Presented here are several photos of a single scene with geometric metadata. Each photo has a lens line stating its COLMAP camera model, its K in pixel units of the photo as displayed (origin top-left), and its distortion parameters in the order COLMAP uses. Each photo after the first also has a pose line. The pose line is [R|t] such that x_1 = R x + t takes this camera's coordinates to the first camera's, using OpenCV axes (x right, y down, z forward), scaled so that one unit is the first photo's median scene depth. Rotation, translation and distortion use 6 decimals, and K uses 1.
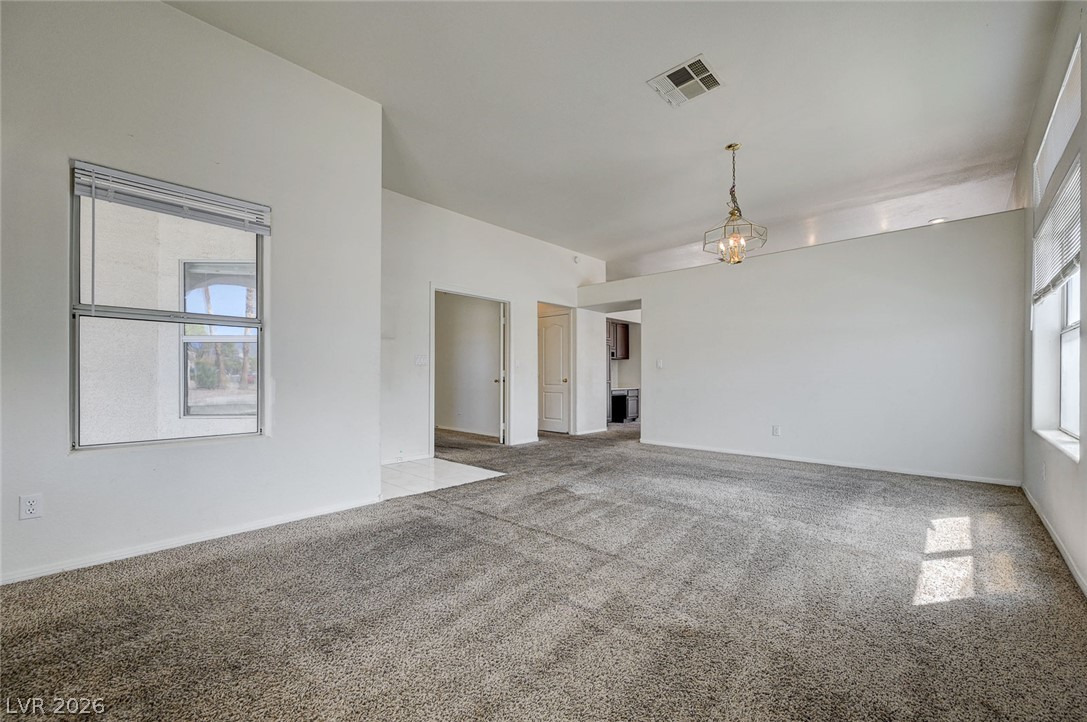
lens RADIAL K [[430.0, 0, 558.0], [0, 430.0, 375.4], [0, 0, 1]] dist [-0.001923, 0.000410]
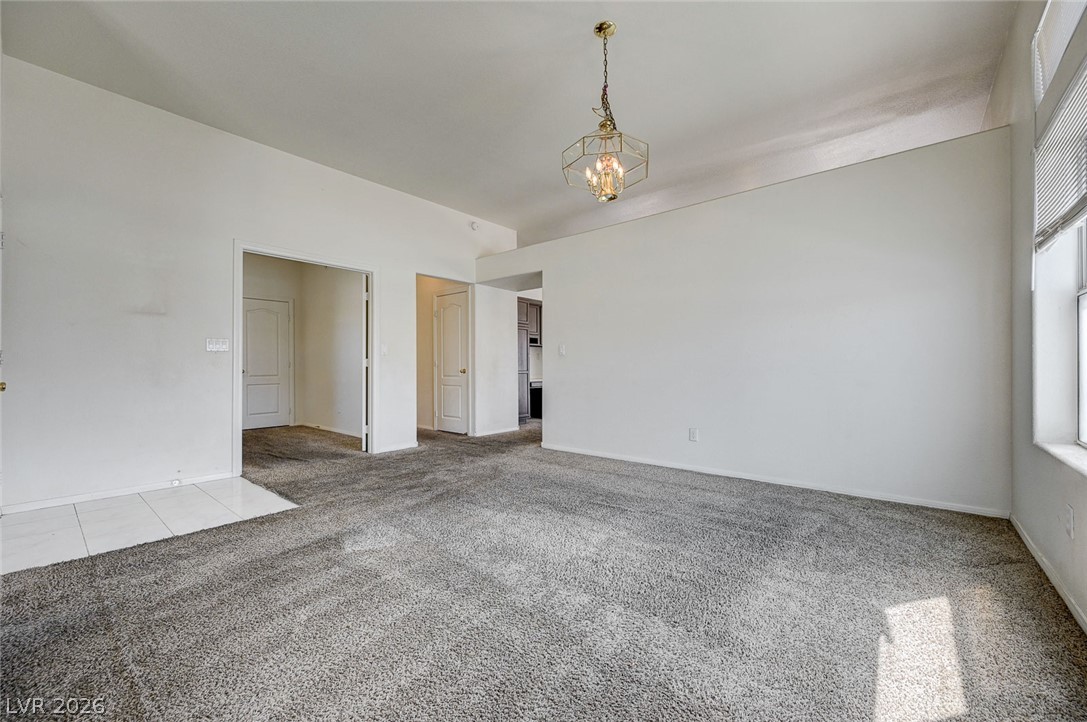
lens RADIAL K [[430.0, 0, 546.7], [0, 430.0, 364.2], [0, 0, 1]] dist [-0.001923, 0.000410]
pose [[0.998922, -0.005221, 0.046118, 0.250507], [0.005330, 0.999983, -0.002247, 0.002574], [-0.046106, 0.002491, 0.998933, 0.286650]]
